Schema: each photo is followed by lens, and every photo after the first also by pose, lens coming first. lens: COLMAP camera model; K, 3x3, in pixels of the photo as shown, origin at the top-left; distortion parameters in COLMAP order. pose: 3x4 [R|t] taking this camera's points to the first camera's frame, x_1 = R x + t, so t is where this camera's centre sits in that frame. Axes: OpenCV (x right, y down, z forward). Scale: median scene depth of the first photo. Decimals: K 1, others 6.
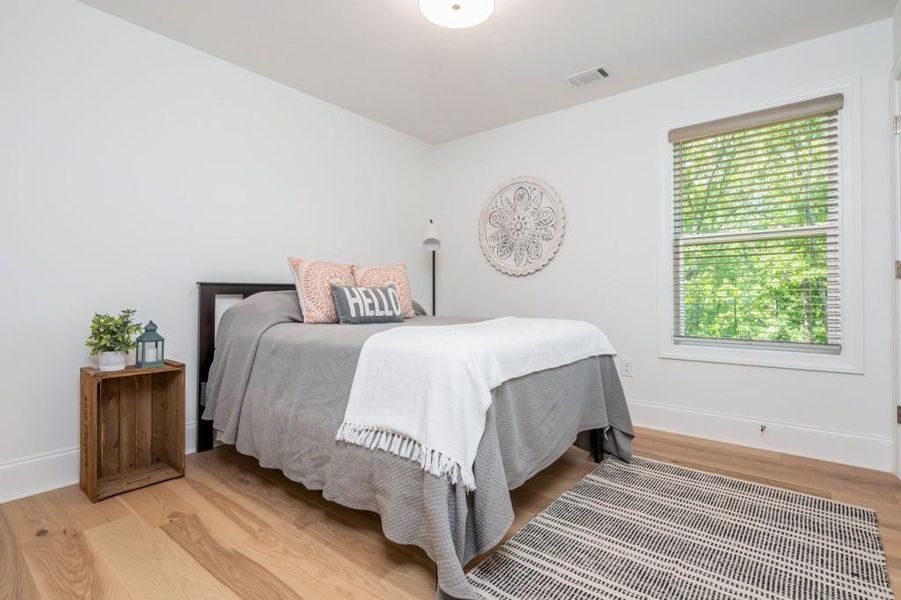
lens RADIAL K [[437.2, 0, 452.7], [0, 437.2, 292.3], [0, 0, 1]] dist [0.002421, -0.000622]
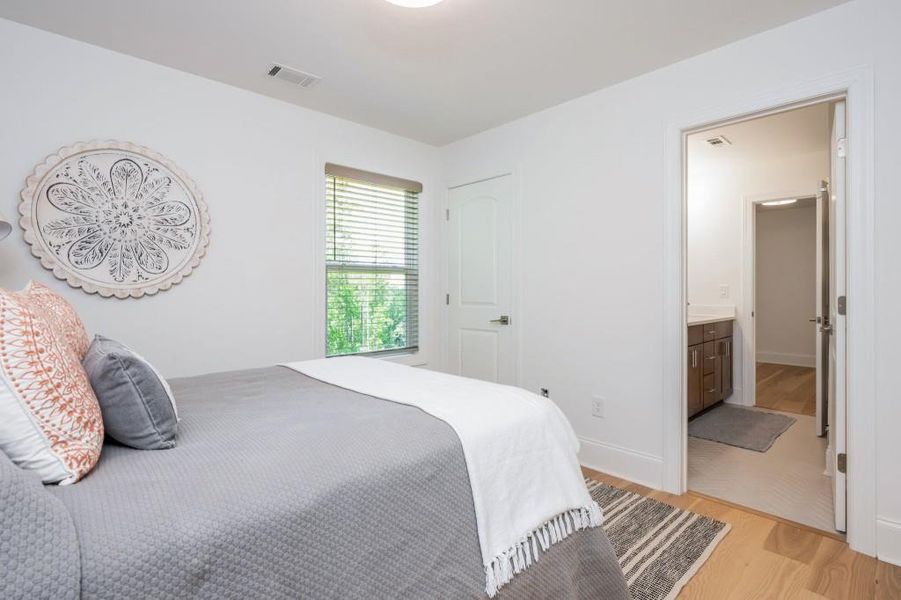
lens RADIAL K [[437.2, 0, 452.7], [0, 437.2, 292.3], [0, 0, 1]] dist [0.002421, -0.000622]
pose [[0.135836, -0.006529, 0.990710, -0.412583], [-0.003280, 0.999970, 0.007040, -0.052045], [-0.990726, -0.004206, 0.135810, 0.445581]]
